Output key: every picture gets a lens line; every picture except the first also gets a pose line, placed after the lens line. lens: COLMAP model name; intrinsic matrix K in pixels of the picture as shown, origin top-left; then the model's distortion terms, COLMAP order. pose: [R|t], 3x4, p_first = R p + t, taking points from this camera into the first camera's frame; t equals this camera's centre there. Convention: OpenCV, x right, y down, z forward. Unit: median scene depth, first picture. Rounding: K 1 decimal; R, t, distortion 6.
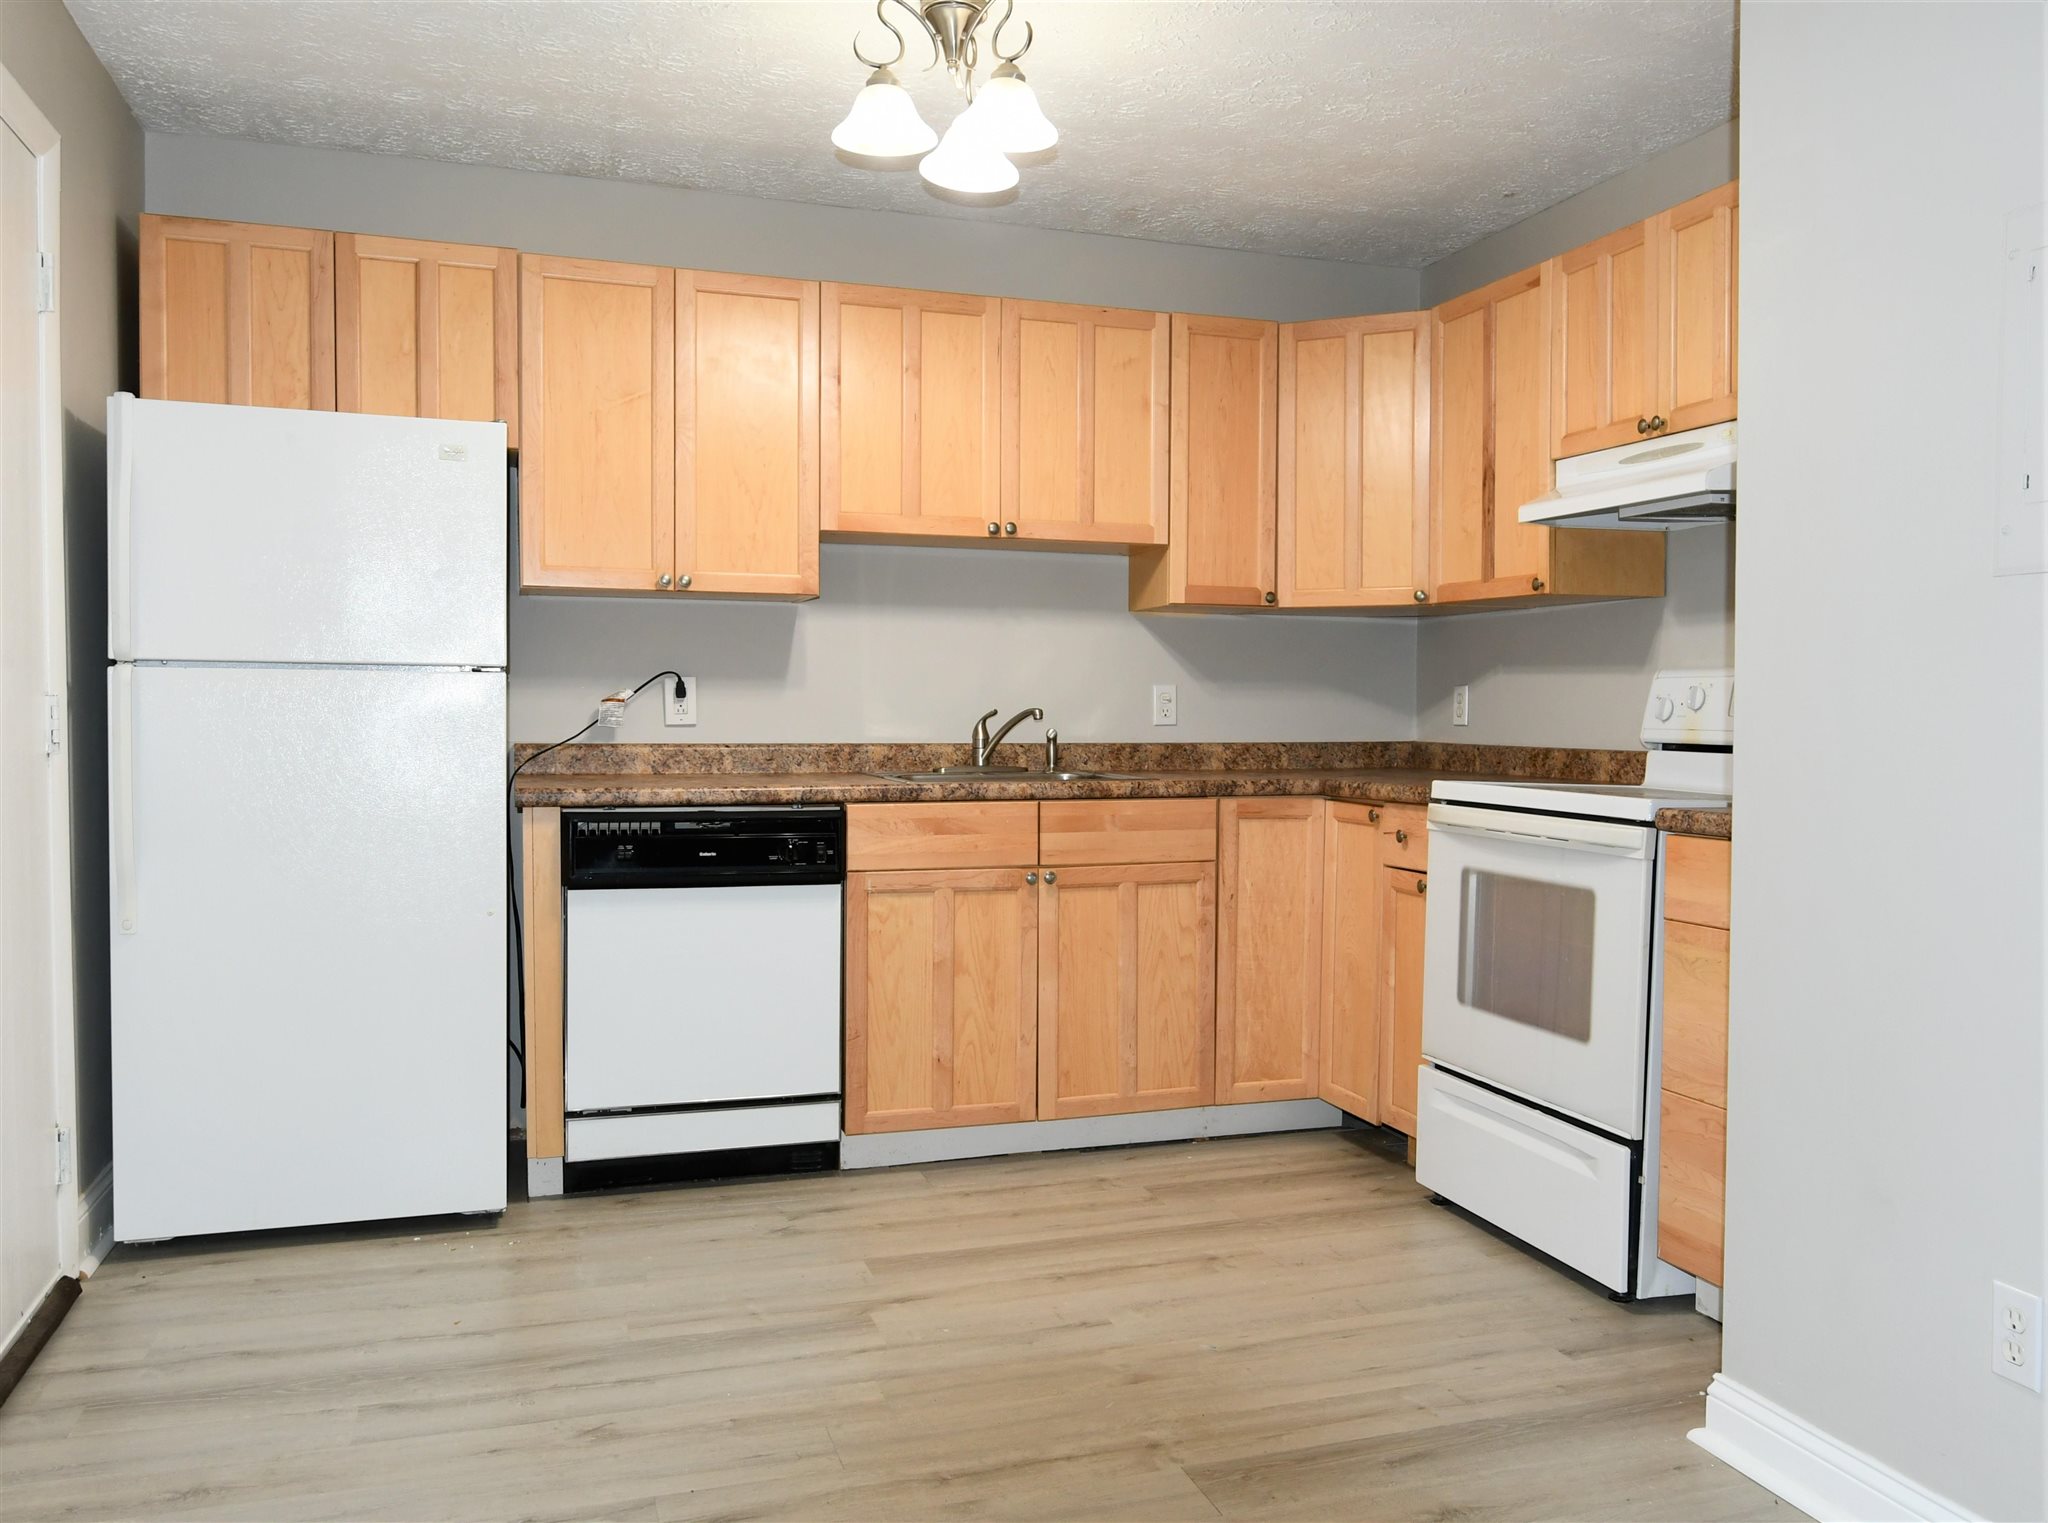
lens RADIAL K [[1535.5, 0, 1024.0], [0, 1535.5, 761.5], [0, 0, 1]] dist [0.002073, 0.000783]
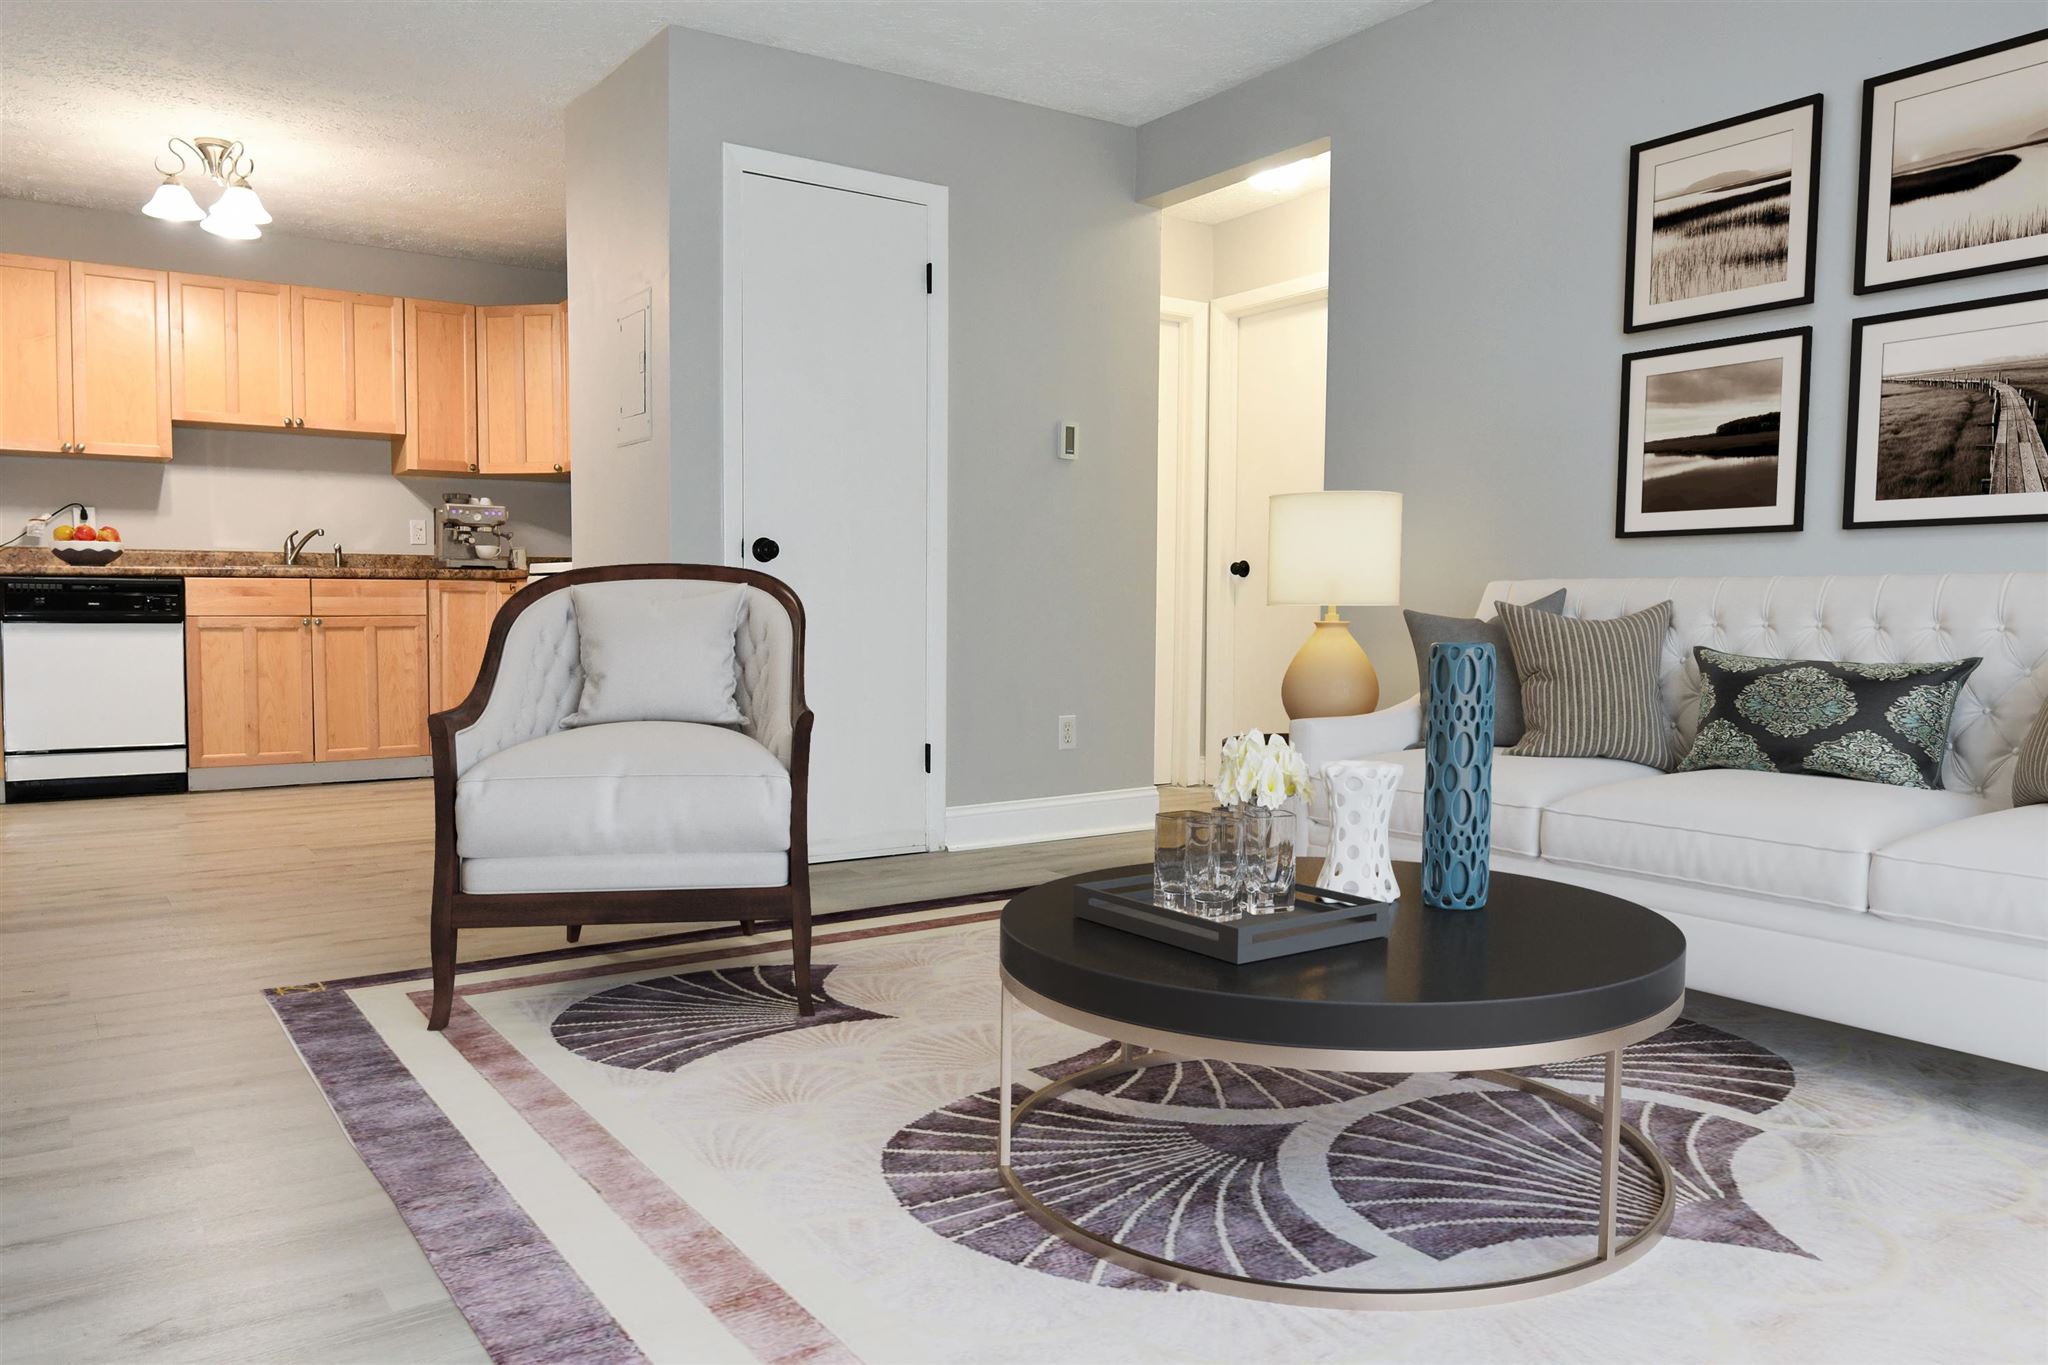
lens RADIAL K [[1400.9, 0, 886.5], [0, 1400.9, 668.9], [0, 0, 1]] dist [0.025631, -0.001386]
pose [[0.971993, -0.016712, 0.234416, 0.267642], [0.012785, 0.999751, 0.018263, 0.106387], [-0.234663, -0.014755, 0.971965, -0.708500]]
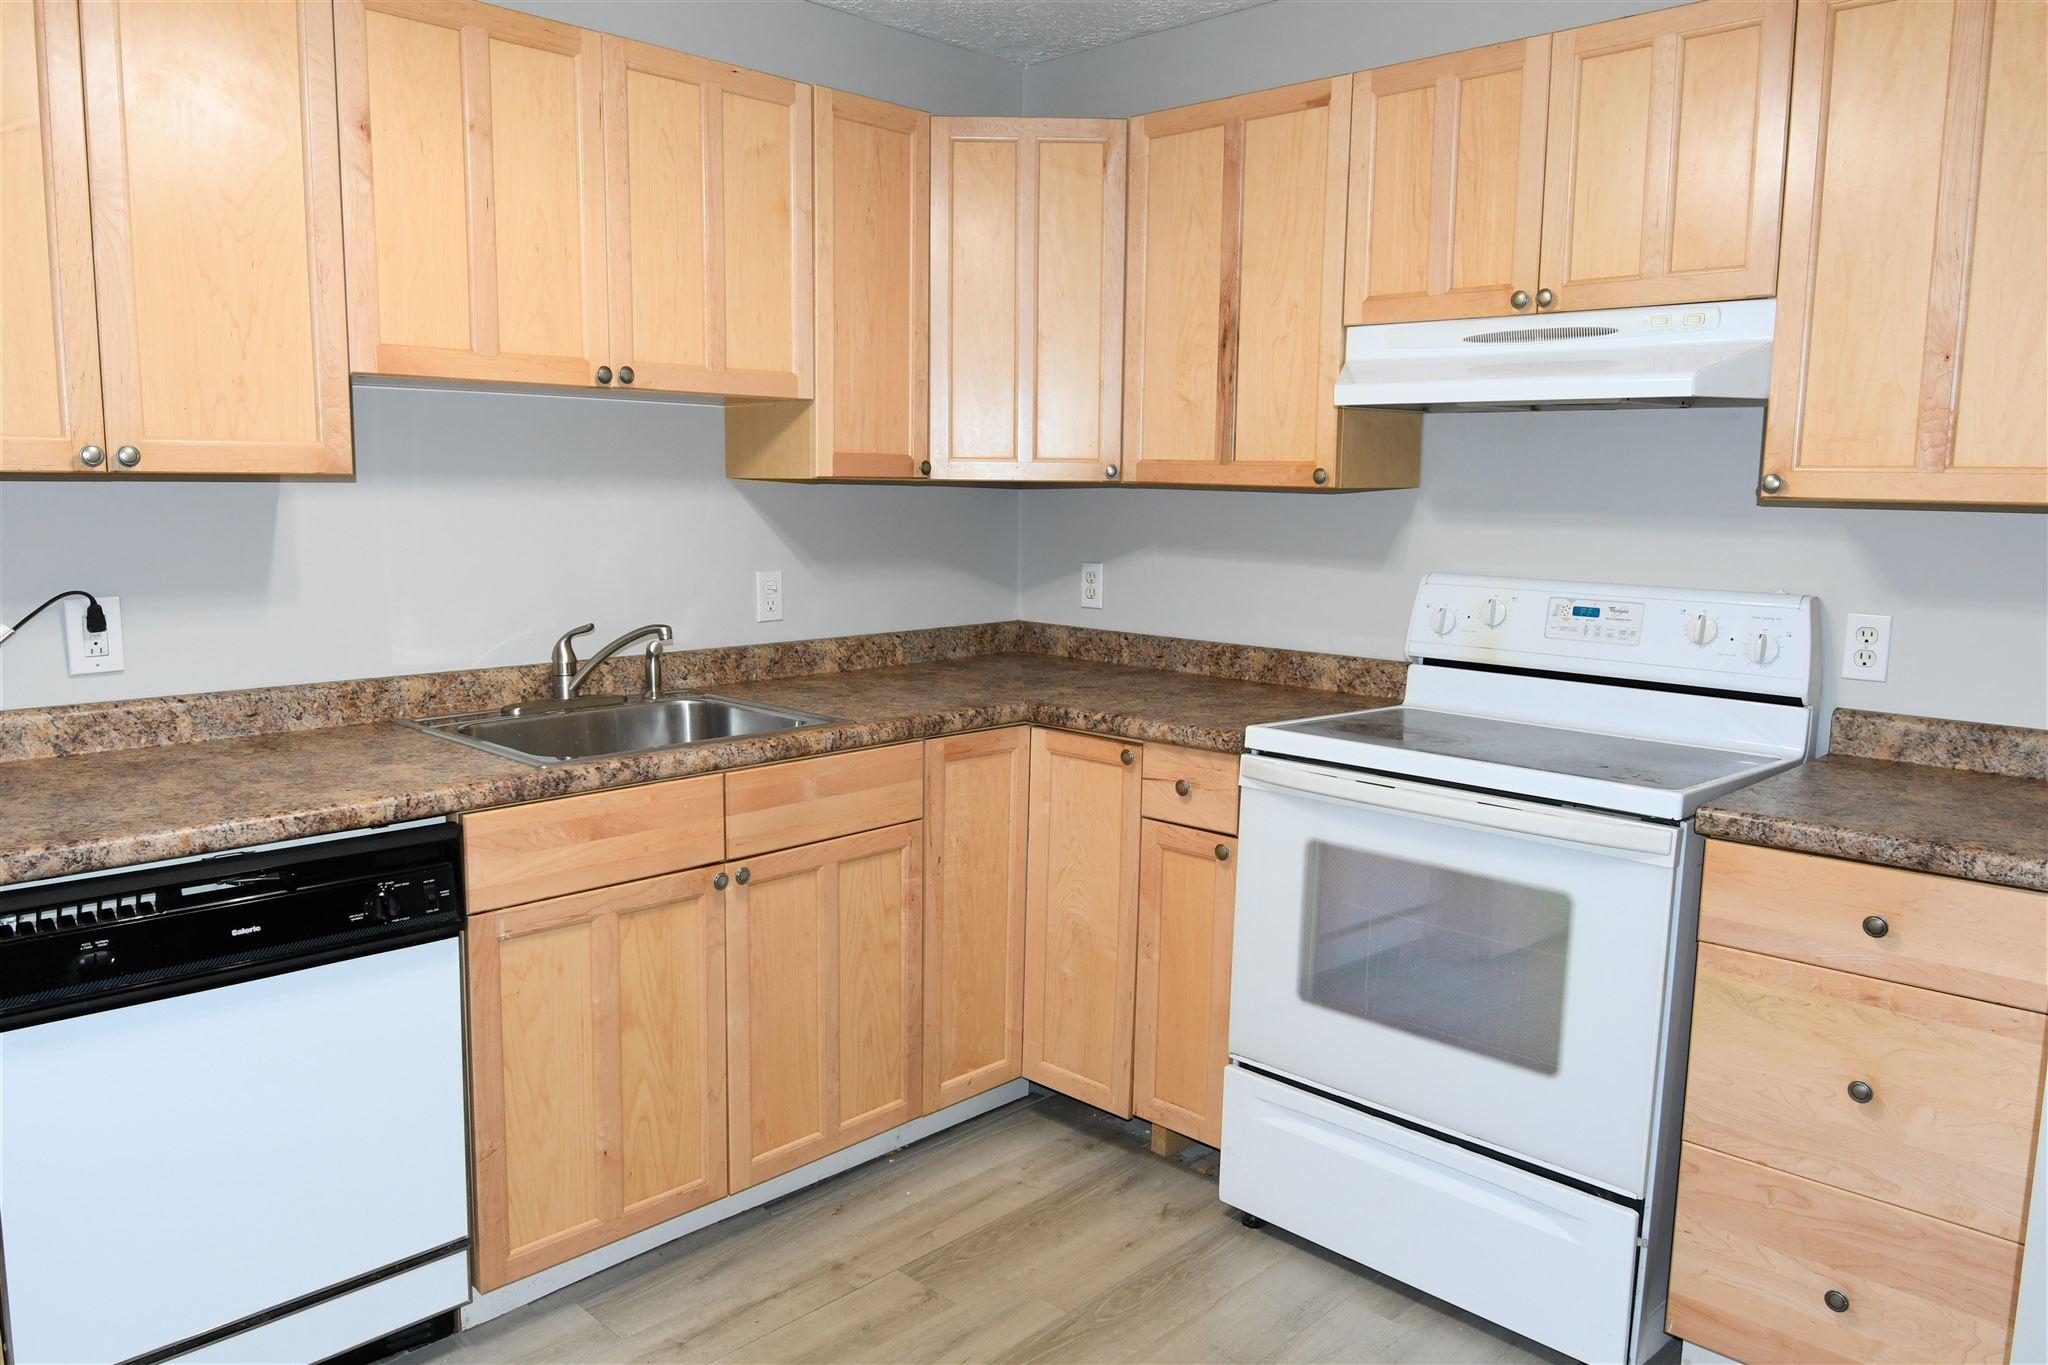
lens RADIAL K [[1434.8, 0, 959.3], [0, 1434.8, 685.8], [0, 0, 1]] dist [-0.002584, -0.004653]
pose [[0.899489, -0.060795, 0.432694, -0.175724], [0.016527, 0.994298, 0.105346, -0.081573], [-0.436631, -0.087606, 0.895365, 0.352623]]
